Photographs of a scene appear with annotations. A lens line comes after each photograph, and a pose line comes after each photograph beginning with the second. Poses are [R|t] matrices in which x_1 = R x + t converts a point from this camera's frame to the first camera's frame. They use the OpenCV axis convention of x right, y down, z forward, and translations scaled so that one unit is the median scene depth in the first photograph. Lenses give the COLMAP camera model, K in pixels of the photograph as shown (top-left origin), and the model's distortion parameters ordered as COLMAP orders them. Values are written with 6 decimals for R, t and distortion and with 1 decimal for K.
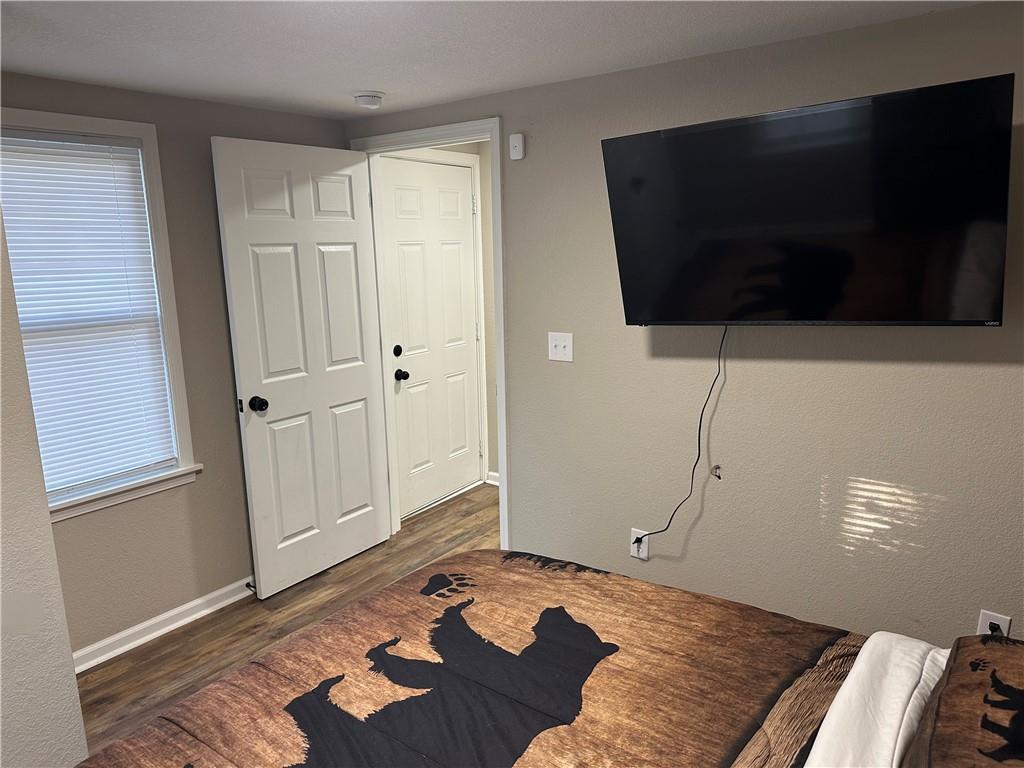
lens RADIAL K [[698.4, 0, 514.4], [0, 698.4, 390.5], [0, 0, 1]] dist [0.142292, -0.313202]
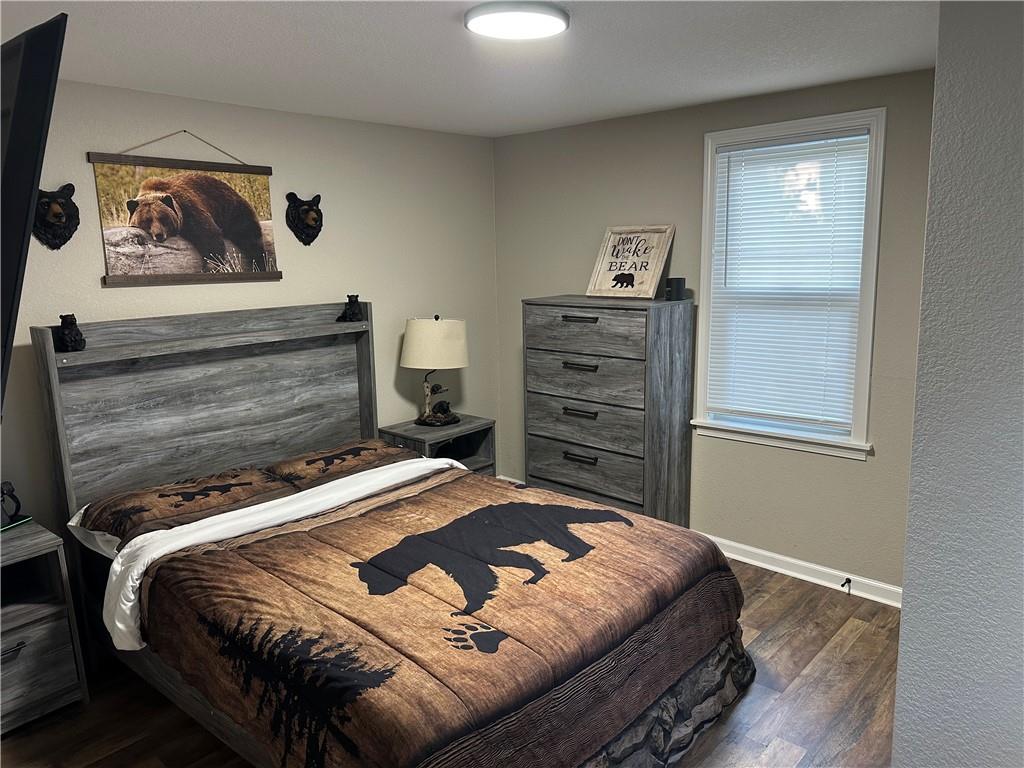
lens RADIAL K [[724.1, 0, 512.0], [0, 724.1, 384.0], [0, 0, 1]] dist [0.042180, -0.043740]
pose [[-0.993015, 0.025906, 0.115110, -0.256610], [0.064851, 0.934855, 0.349056, -0.322377], [-0.098569, 0.354083, -0.930005, 1.775559]]
